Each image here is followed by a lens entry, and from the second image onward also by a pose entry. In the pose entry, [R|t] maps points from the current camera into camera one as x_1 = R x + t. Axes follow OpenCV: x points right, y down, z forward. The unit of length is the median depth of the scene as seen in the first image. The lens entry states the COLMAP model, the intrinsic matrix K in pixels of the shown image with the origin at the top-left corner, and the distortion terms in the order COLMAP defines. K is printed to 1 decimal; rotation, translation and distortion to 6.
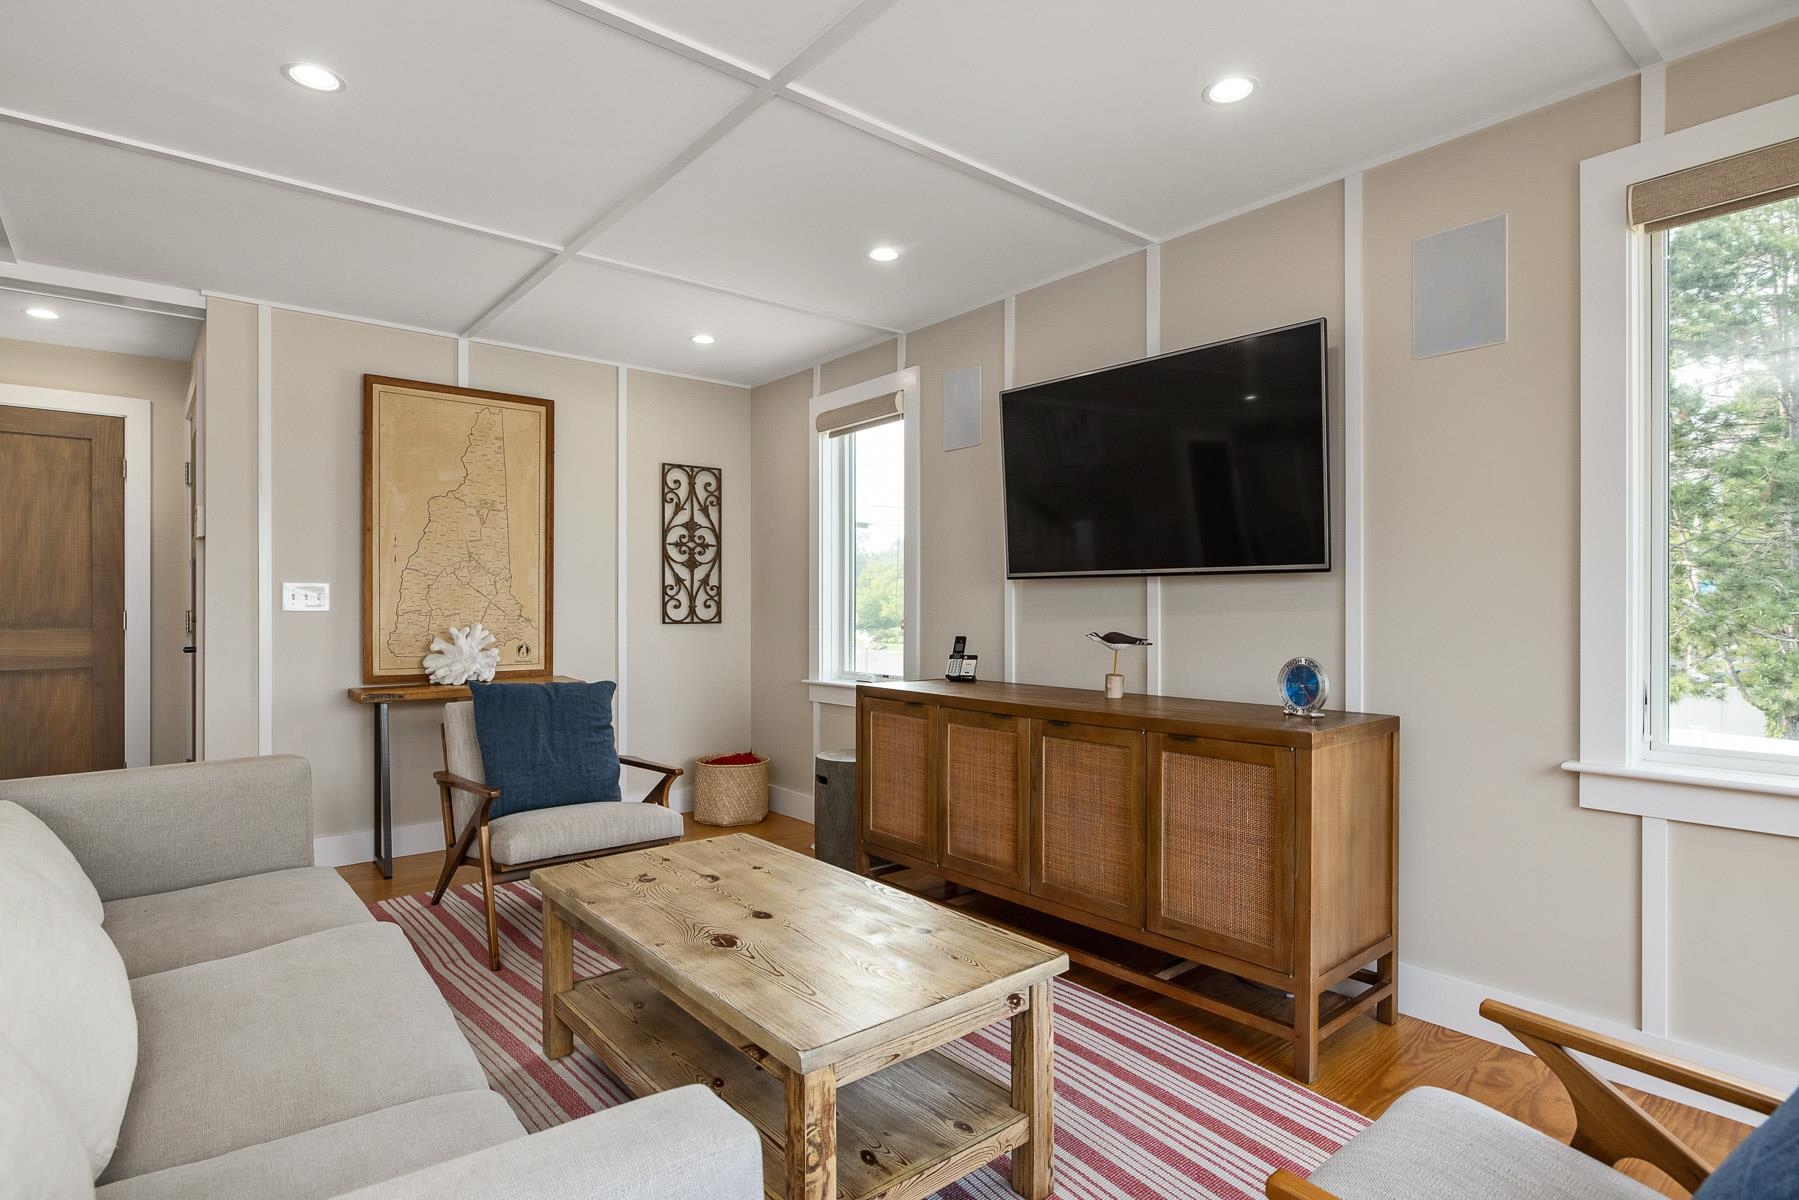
lens RADIAL K [[926.5, 0, 898.6], [0, 926.5, 611.7], [0, 0, 1]] dist [-0.005480, 0.001114]
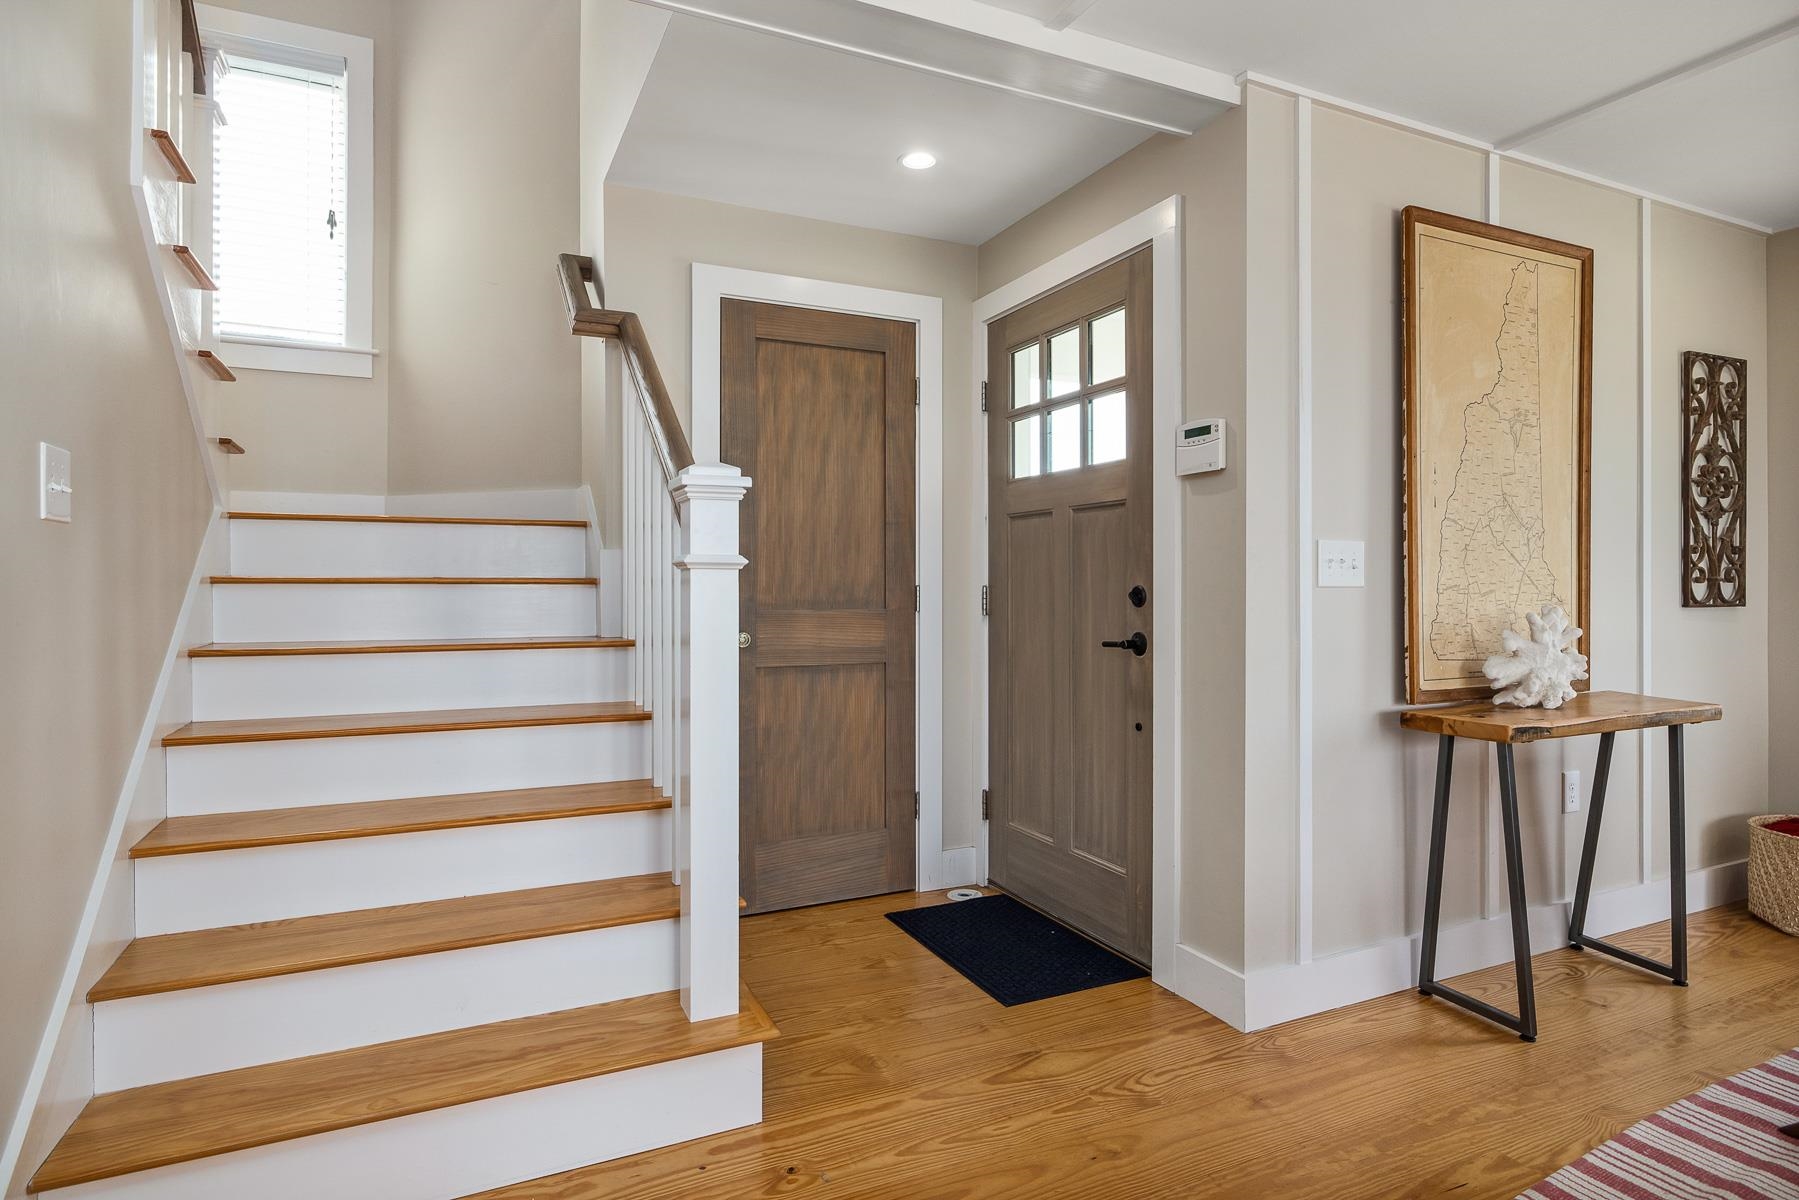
lens RADIAL K [[971.8, 0, 898.0], [0, 971.8, 590.0], [0, 0, 1]] dist [0.002454, 0.000351]
pose [[0.968390, 0.002906, -0.249423, -0.681386], [-0.002009, 0.999991, 0.003851, -0.000213], [0.249432, -0.003228, 0.968387, 0.255423]]
